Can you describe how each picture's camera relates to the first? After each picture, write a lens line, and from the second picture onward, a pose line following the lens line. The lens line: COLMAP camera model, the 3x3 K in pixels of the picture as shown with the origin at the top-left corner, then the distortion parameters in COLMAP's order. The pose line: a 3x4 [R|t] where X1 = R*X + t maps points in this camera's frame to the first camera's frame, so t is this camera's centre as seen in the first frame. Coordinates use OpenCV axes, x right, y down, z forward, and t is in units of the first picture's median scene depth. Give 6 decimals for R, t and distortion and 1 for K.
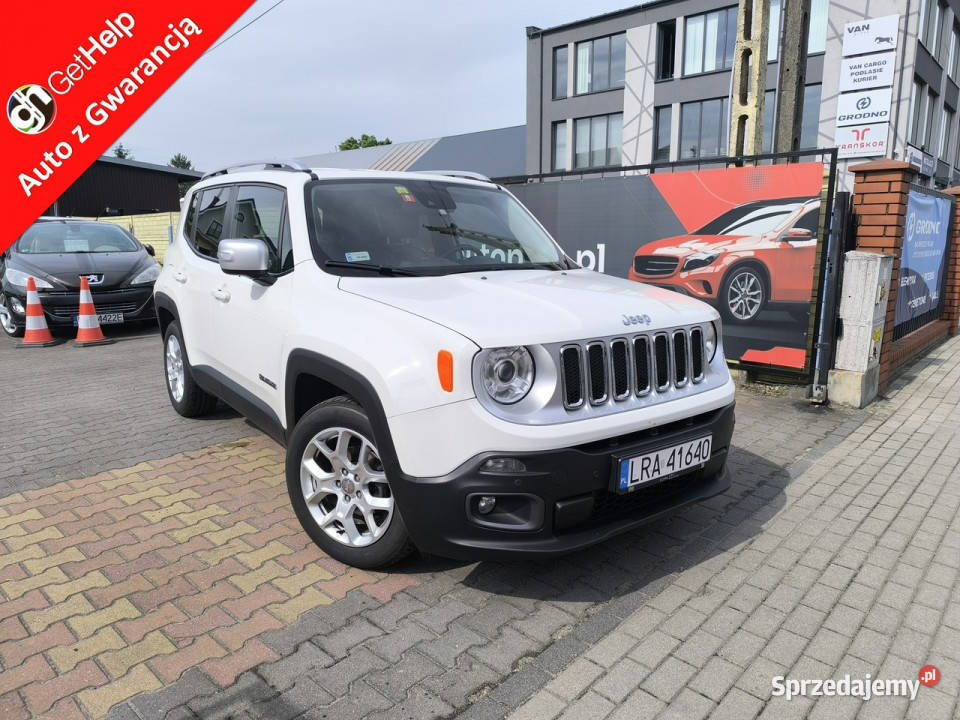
lens RADIAL K [[659.9, 0, 479.9], [0, 659.9, 361.1], [0, 0, 1]] dist [0.026375, -0.032481]
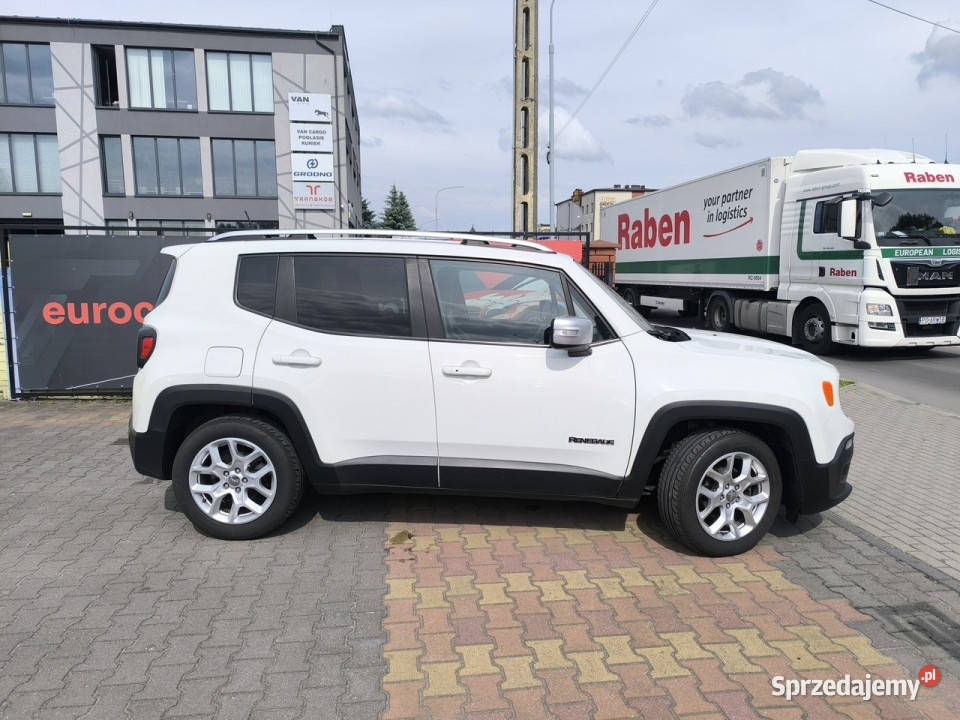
lens RADIAL K [[659.9, 0, 490.8], [0, 659.9, 358.9], [0, 0, 1]] dist [0.026375, -0.032481]
pose [[0.632388, -0.098030, 0.768424, -1.260177], [0.139892, 0.990104, 0.011184, -0.141431], [-0.761915, 0.100424, 0.639844, 0.399918]]
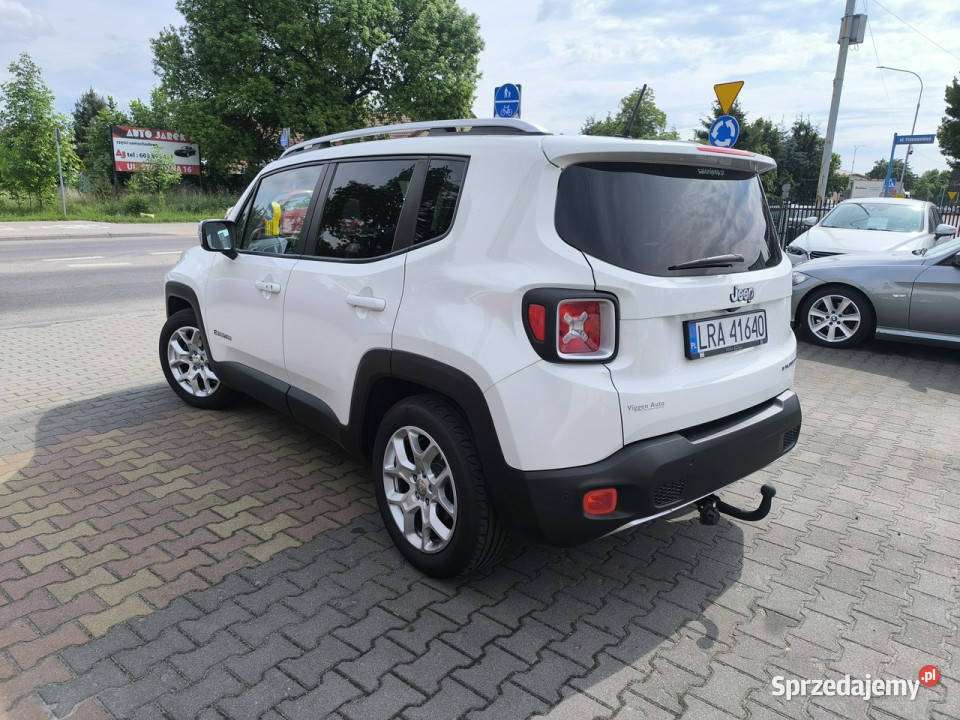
lens RADIAL K [[659.9, 0, 480.1], [0, 659.9, 361.9], [0, 0, 1]] dist [0.026375, -0.032481]
pose [[-0.997677, -0.013685, -0.066726, -0.253954], [-0.040592, 0.906109, 0.421092, -0.522048], [0.054699, 0.422822, -0.904560, 2.477261]]
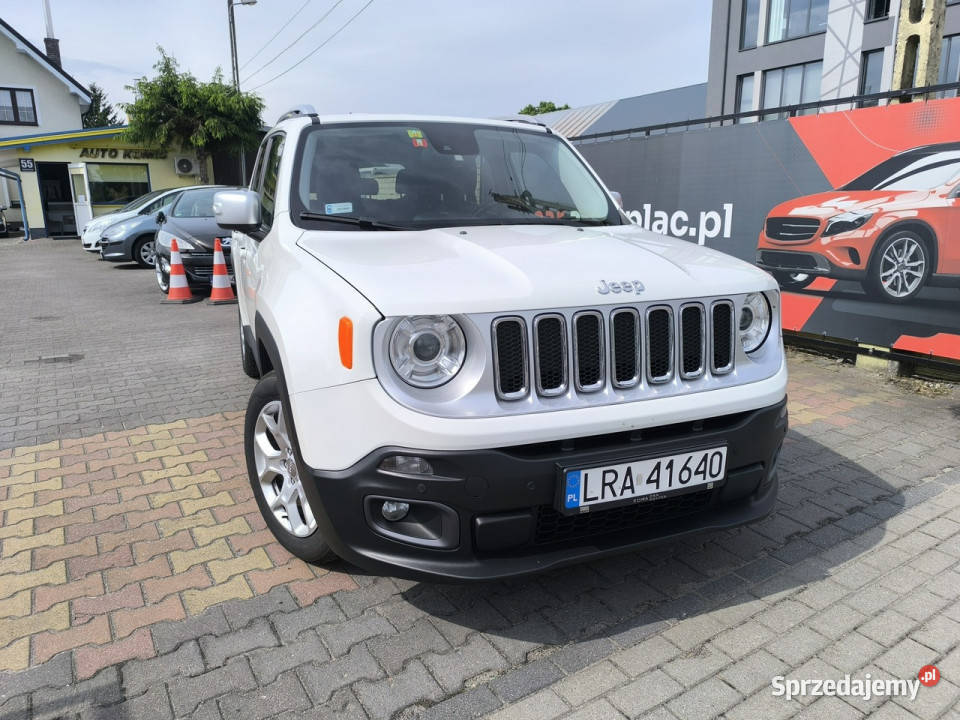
lens RADIAL K [[659.9, 0, 479.9], [0, 659.9, 361.4], [0, 0, 1]] dist [0.026375, -0.032481]
pose [[0.965895, 0.054687, -0.253092, 0.216272], [-0.043322, 0.997796, 0.050263, -0.006827], [0.255283, -0.037584, 0.966136, 0.177026]]
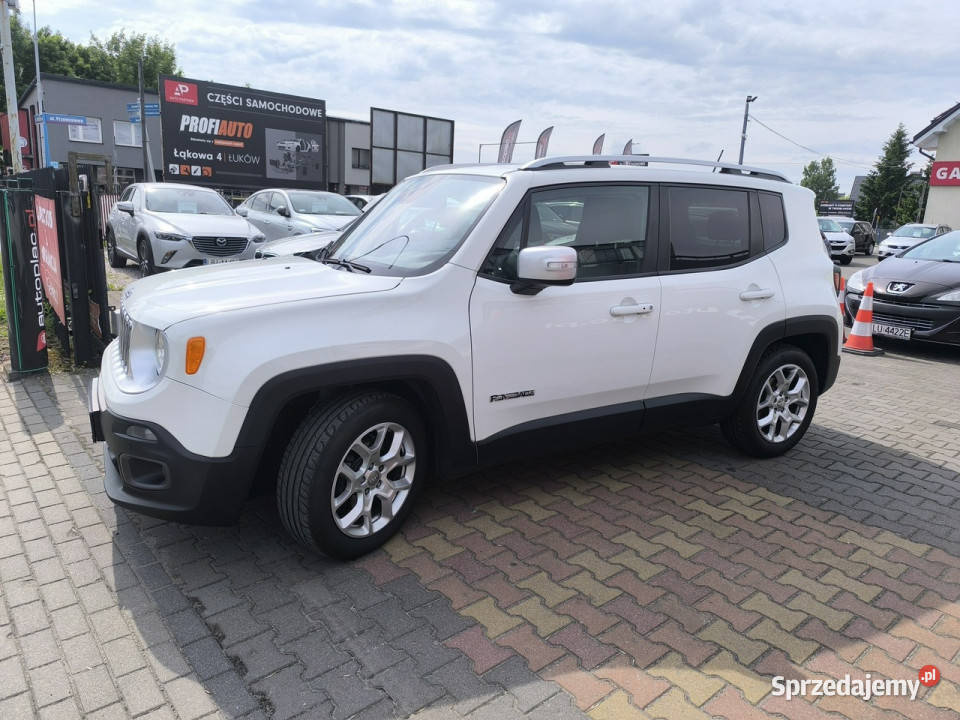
lens RADIAL K [[659.9, 0, 481.9], [0, 659.9, 357.1], [0, 0, 1]] dist [0.026375, -0.032481]
pose [[-0.125897, 0.211761, -0.969179, 1.030851], [-0.231148, 0.943801, 0.236242, -0.295785], [0.964739, 0.253765, -0.069874, 1.339144]]
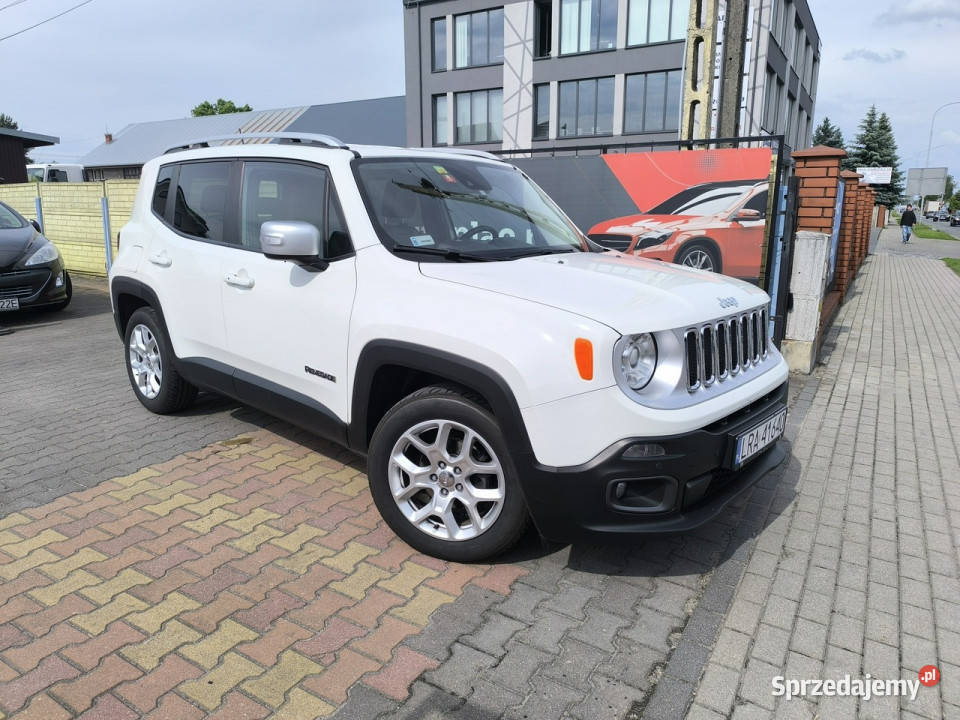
lens RADIAL K [[659.9, 0, 477.8], [0, 659.9, 356.0], [0, 0, 1]] dist [0.026375, -0.032481]
pose [[0.981441, -0.035145, 0.188519, -0.274803], [0.029363, 0.999011, 0.033375, -0.019160], [-0.189505, -0.027220, 0.981502, 0.037502]]
